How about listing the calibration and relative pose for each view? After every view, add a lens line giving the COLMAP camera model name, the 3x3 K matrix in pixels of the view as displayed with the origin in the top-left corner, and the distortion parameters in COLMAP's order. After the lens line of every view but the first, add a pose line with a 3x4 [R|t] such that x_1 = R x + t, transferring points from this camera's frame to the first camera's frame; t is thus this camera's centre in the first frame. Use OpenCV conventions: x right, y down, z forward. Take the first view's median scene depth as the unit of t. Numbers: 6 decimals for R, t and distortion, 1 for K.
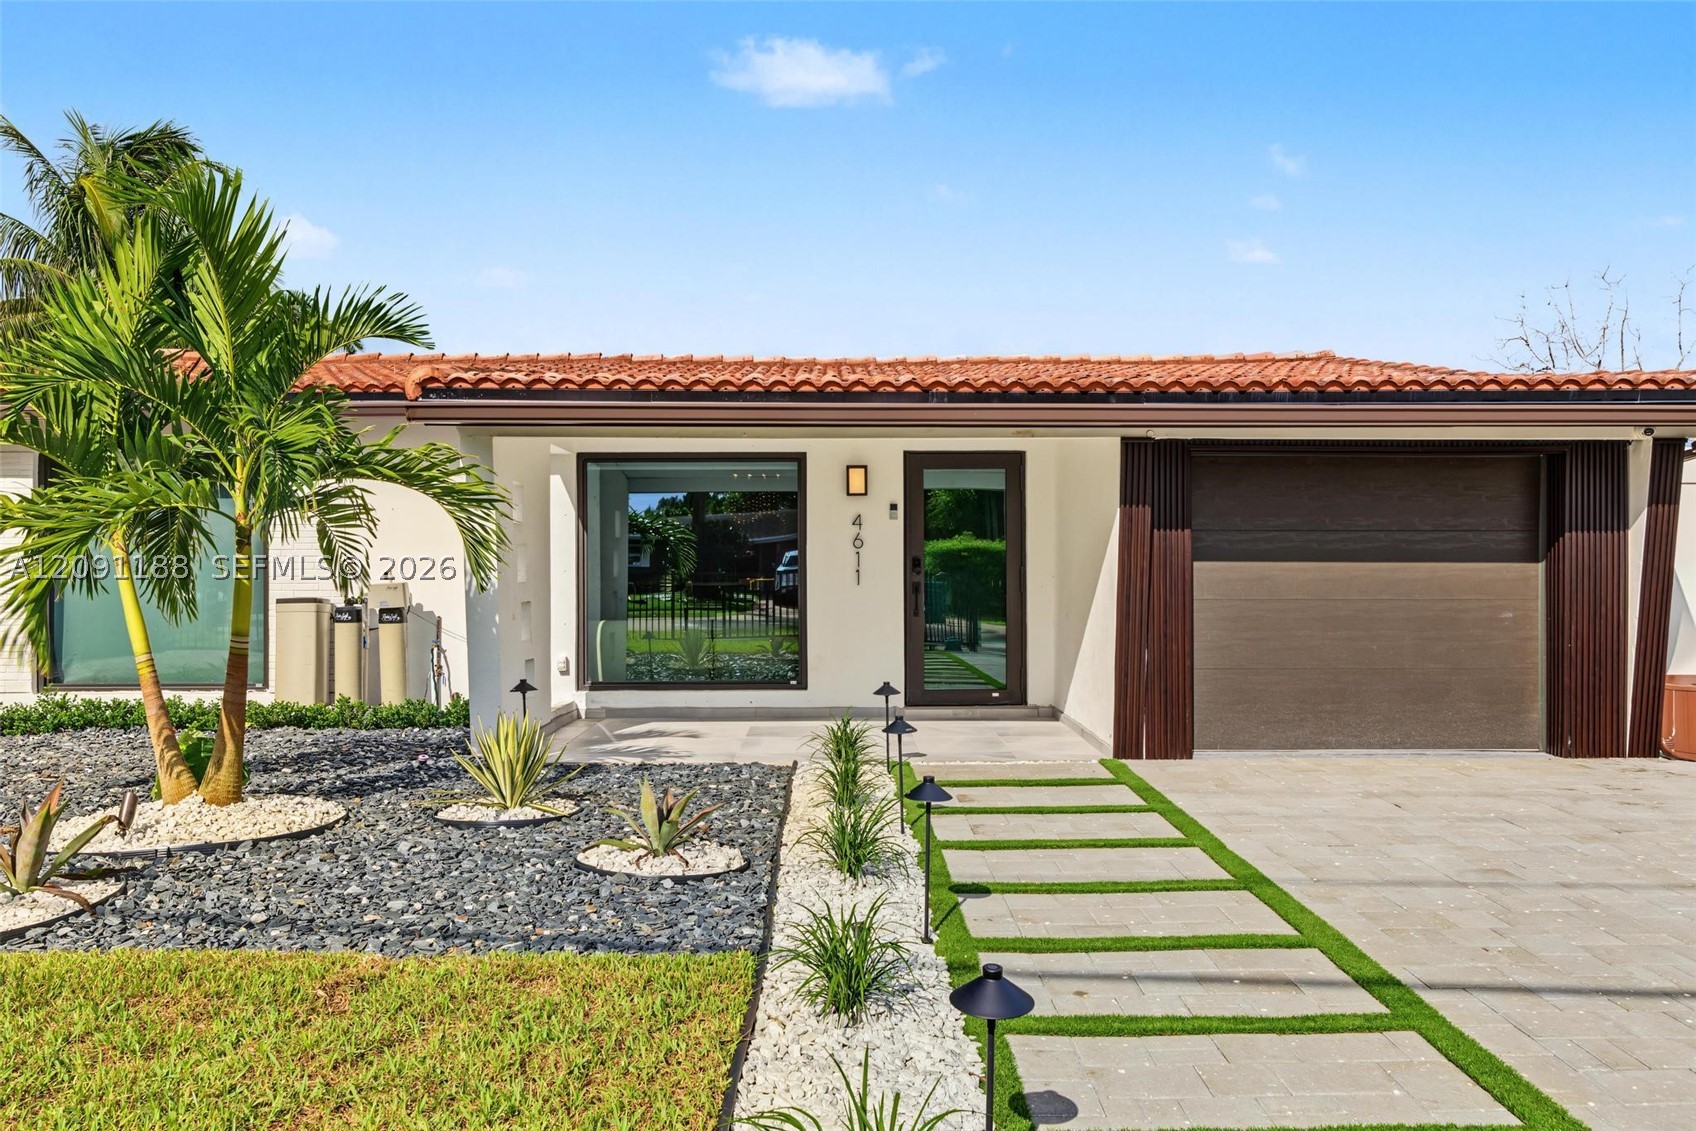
lens RADIAL K [[1235.7, 0, 848.0], [0, 1235.7, 565.5], [0, 0, 1]] dist [0.012470, -0.001339]
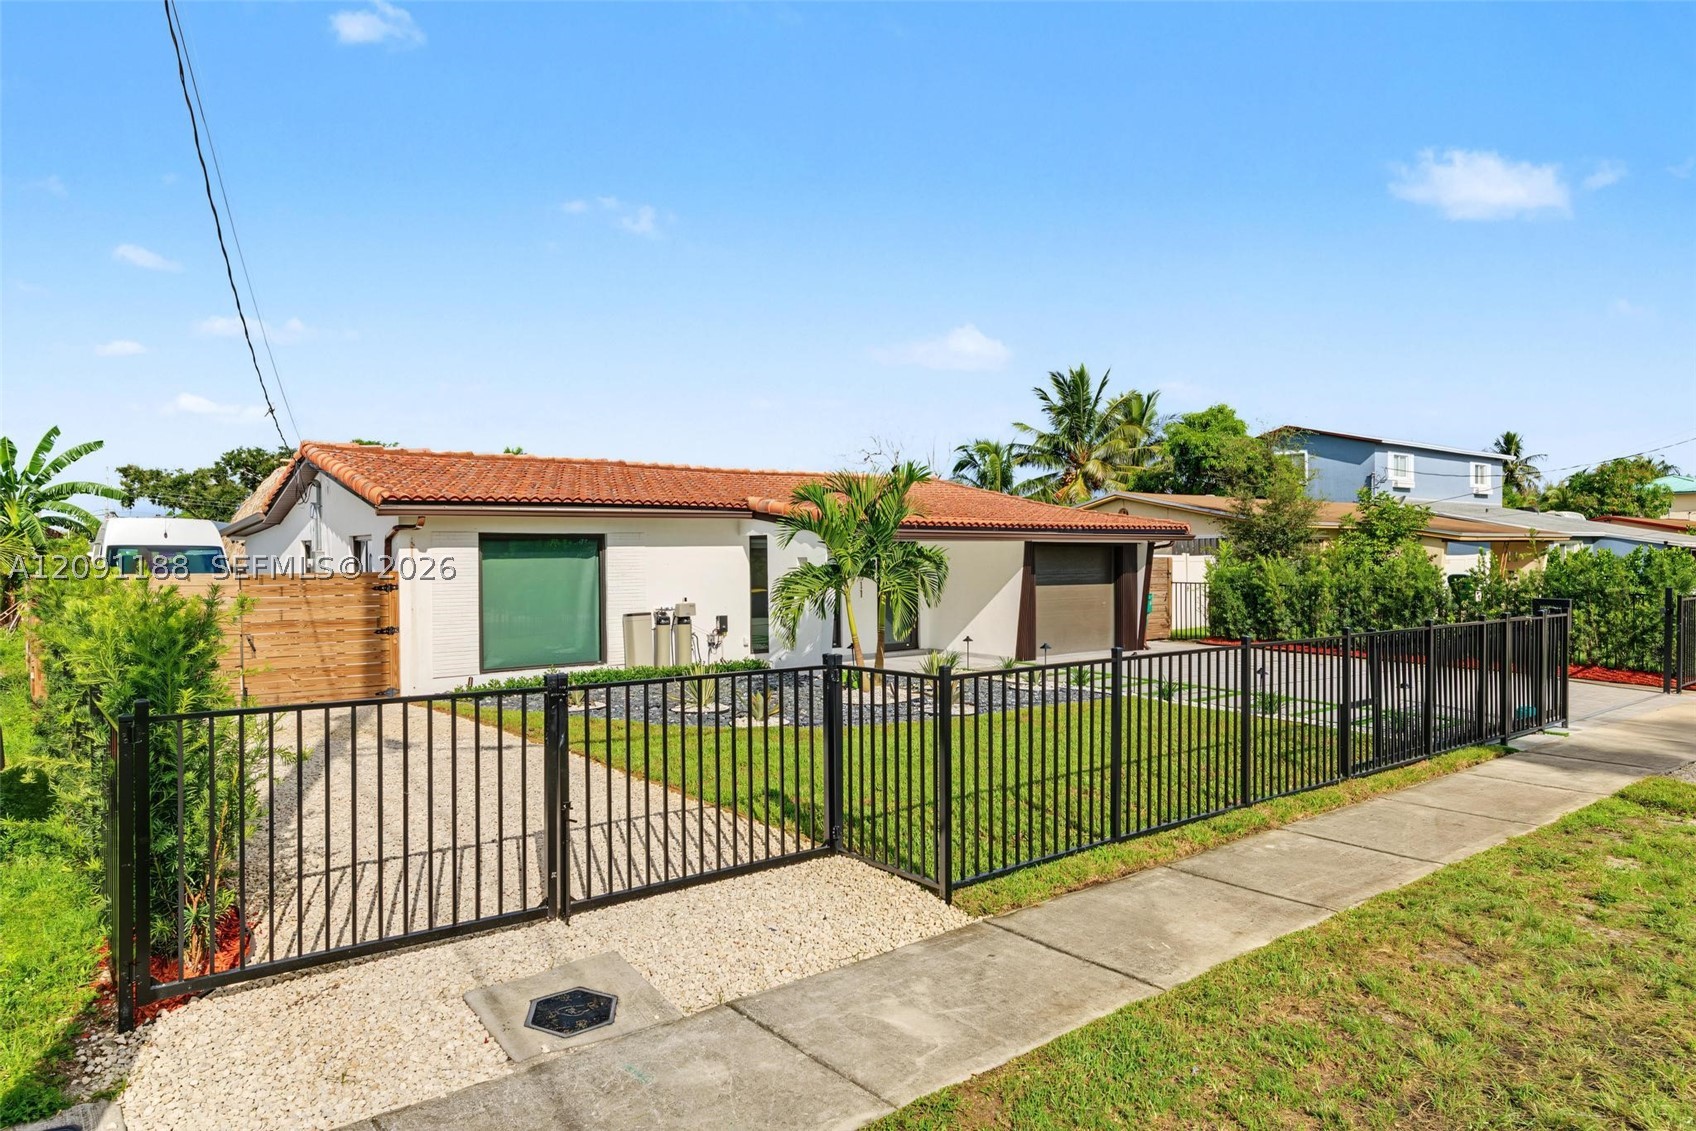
lens RADIAL K [[1073.4, 0, 848.0], [0, 1073.4, 565.5], [0, 0, 1]] dist [-0.002341, -0.001395]
pose [[0.791607, -0.008513, 0.610972, -1.640422], [0.004493, 0.999957, 0.008112, -0.079771], [-0.611015, -0.003676, 0.791611, -0.662013]]
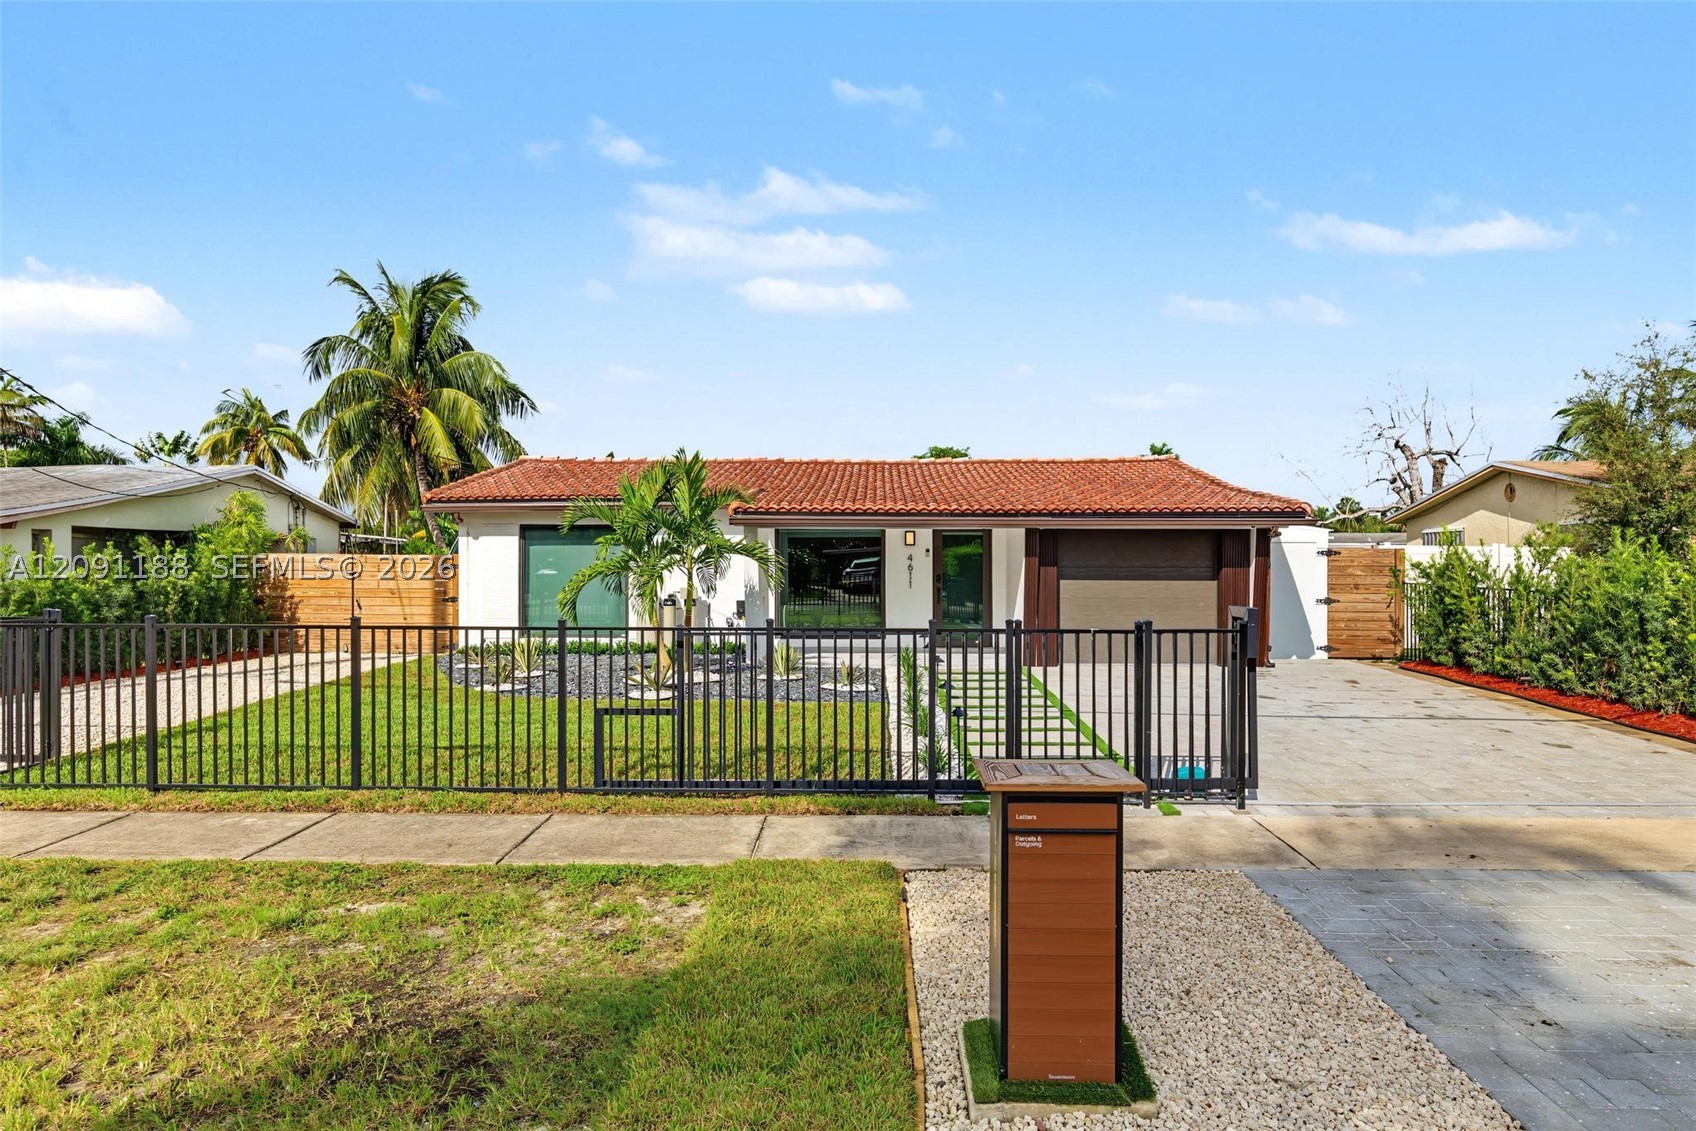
lens RADIAL K [[1071.2, 0, 848.0], [0, 1071.2, 565.5], [0, 0, 1]] dist [0.019978, -0.006211]
pose [[0.999301, 0.002335, -0.037319, -0.041391], [-0.001944, 0.999943, 0.010505, -0.059156], [0.037341, -0.010426, 0.999248, -1.133252]]
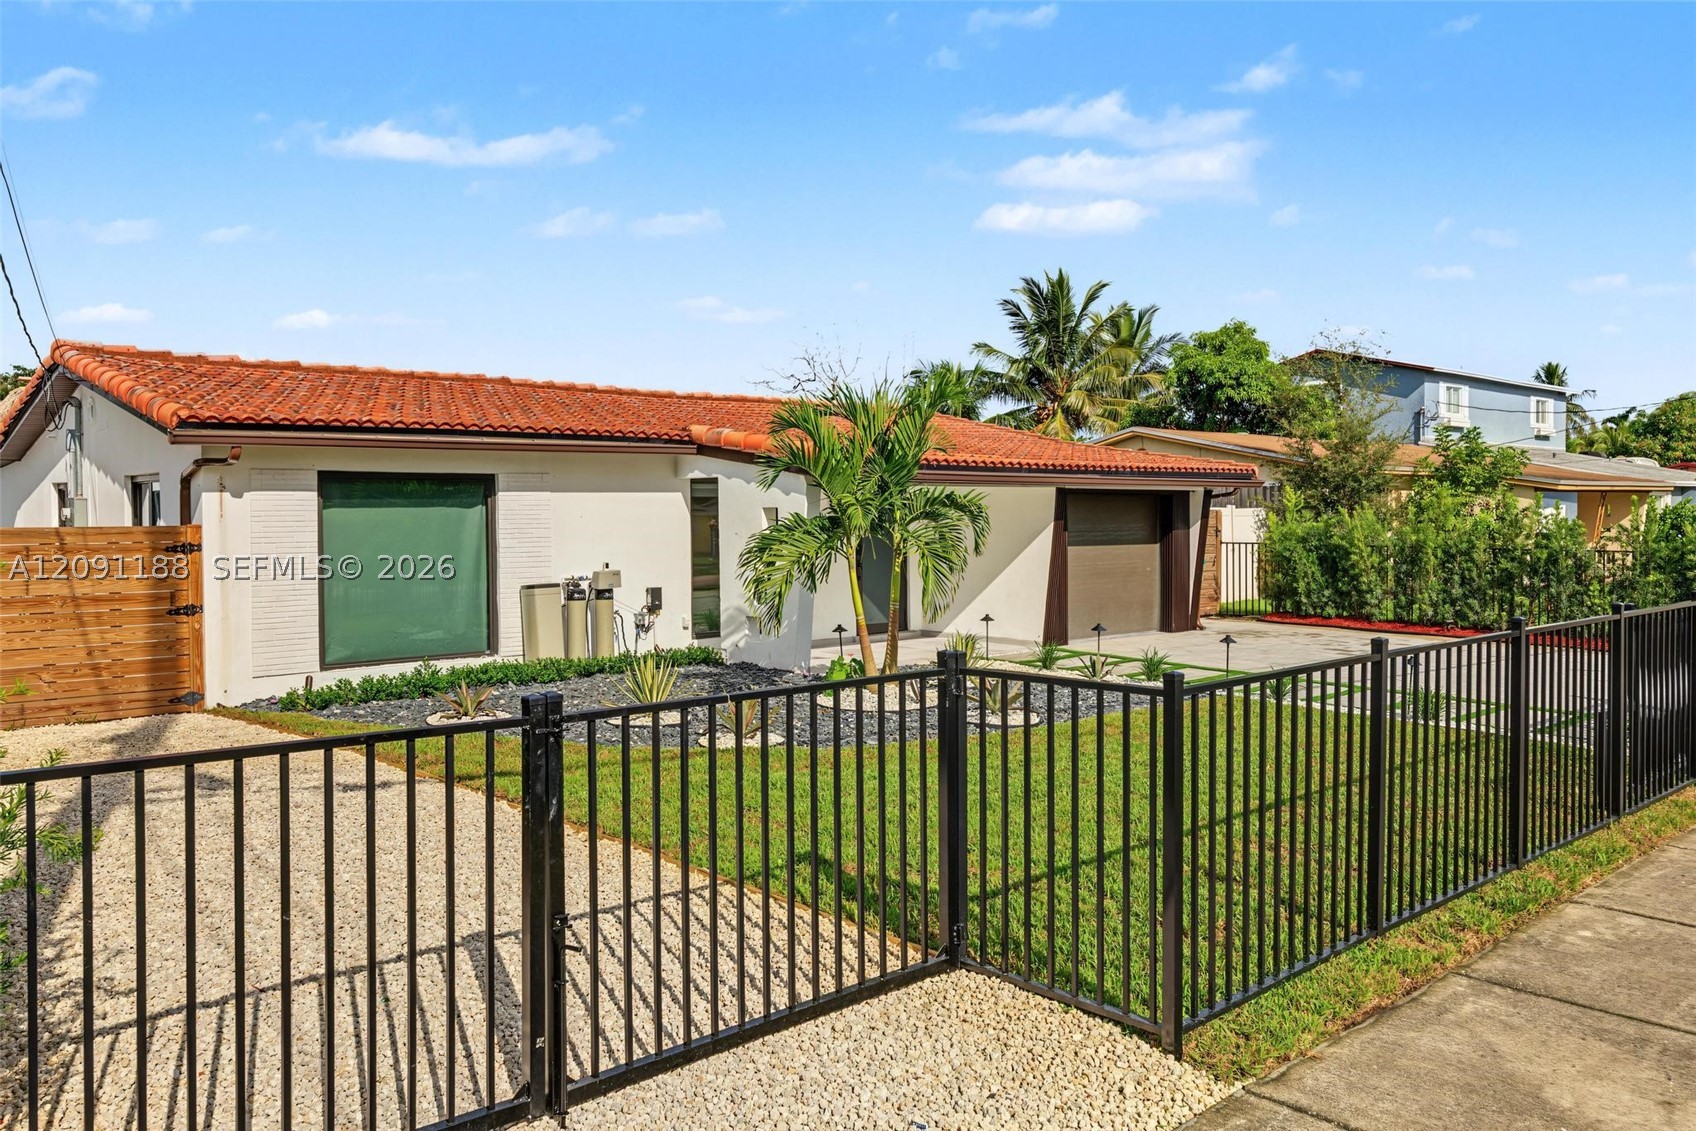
lens RADIAL K [[1314.7, 0, 845.1], [0, 1314.7, 538.2], [0, 0, 1]] dist [0.001932, -0.004851]
pose [[0.742791, -0.015385, 0.669346, -1.604450], [0.002719, 0.999797, 0.019963, -0.071369], [-0.669517, -0.013008, 0.742682, -0.393467]]
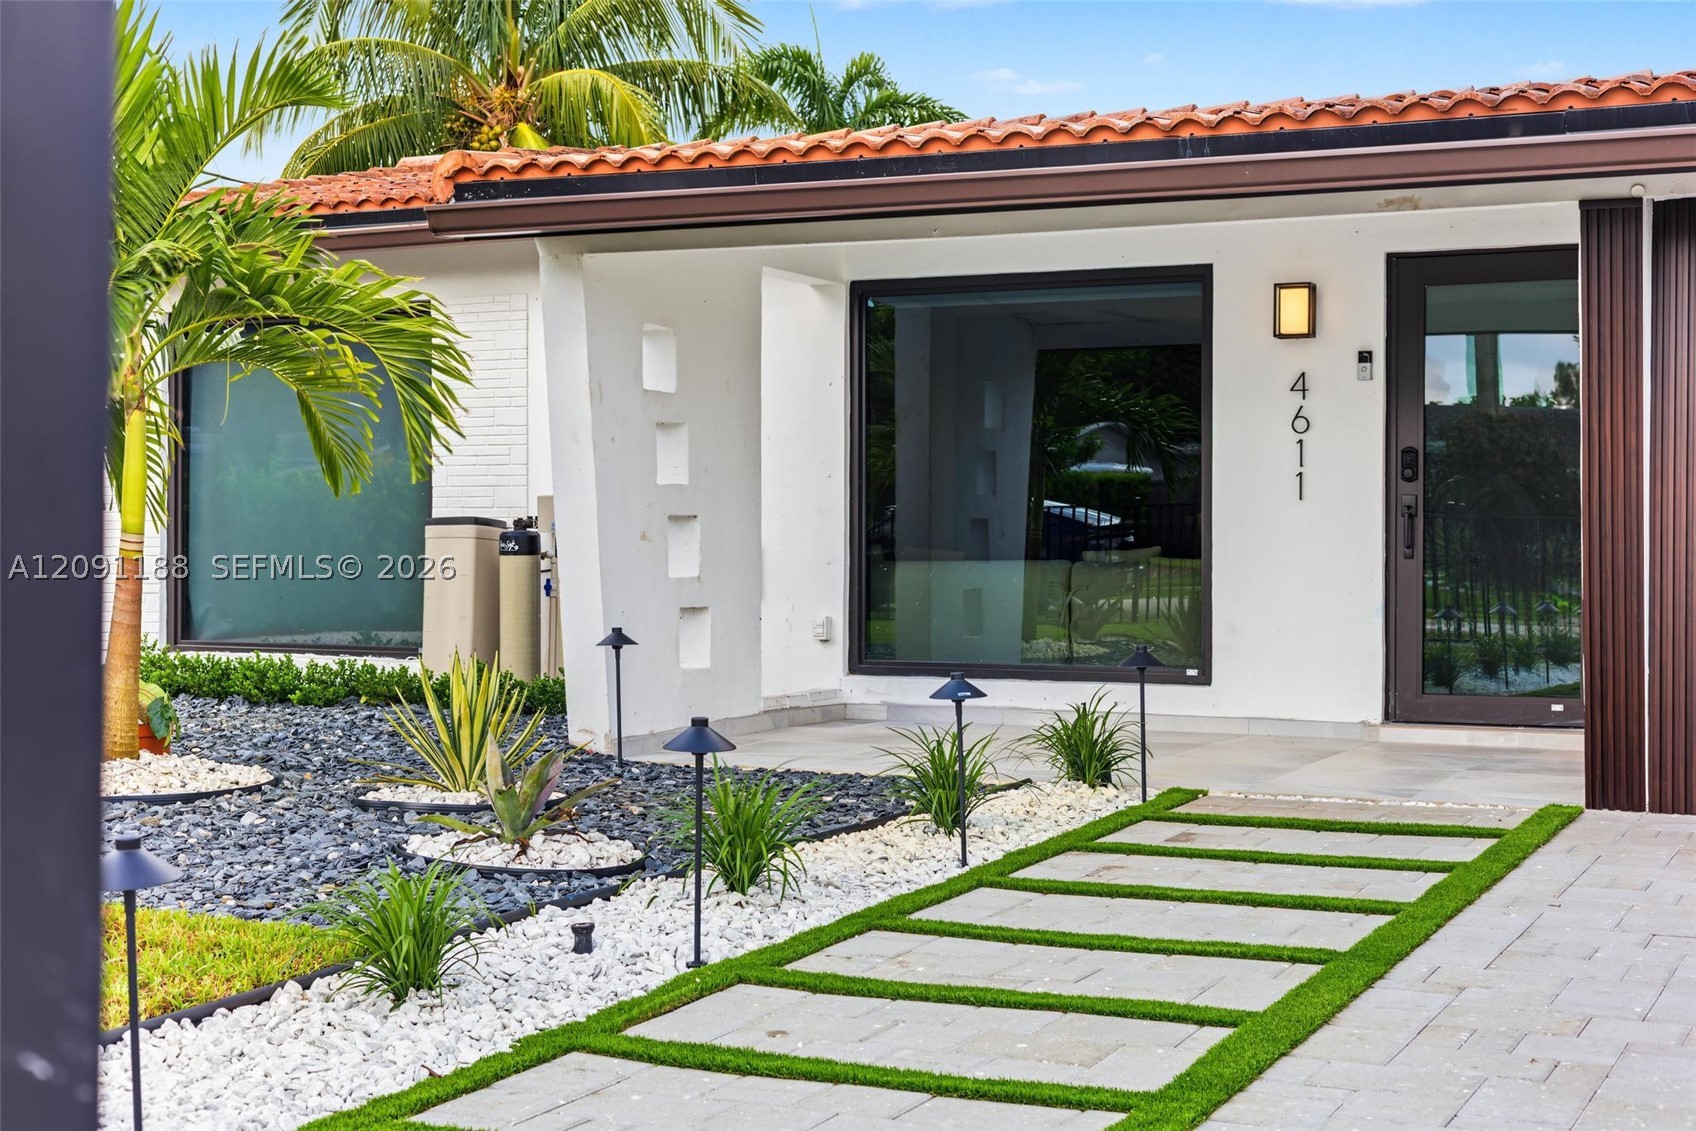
lens RADIAL K [[2382.0, 0, 851.7], [0, 2382.0, 545.1], [0, 0, 1]] dist [0.024906, -0.011106]
pose [[0.894251, 0.007092, -0.447510, 0.435887], [-0.005533, 0.999973, 0.004789, 0.045646], [0.447532, -0.001807, 0.894266, -0.063739]]
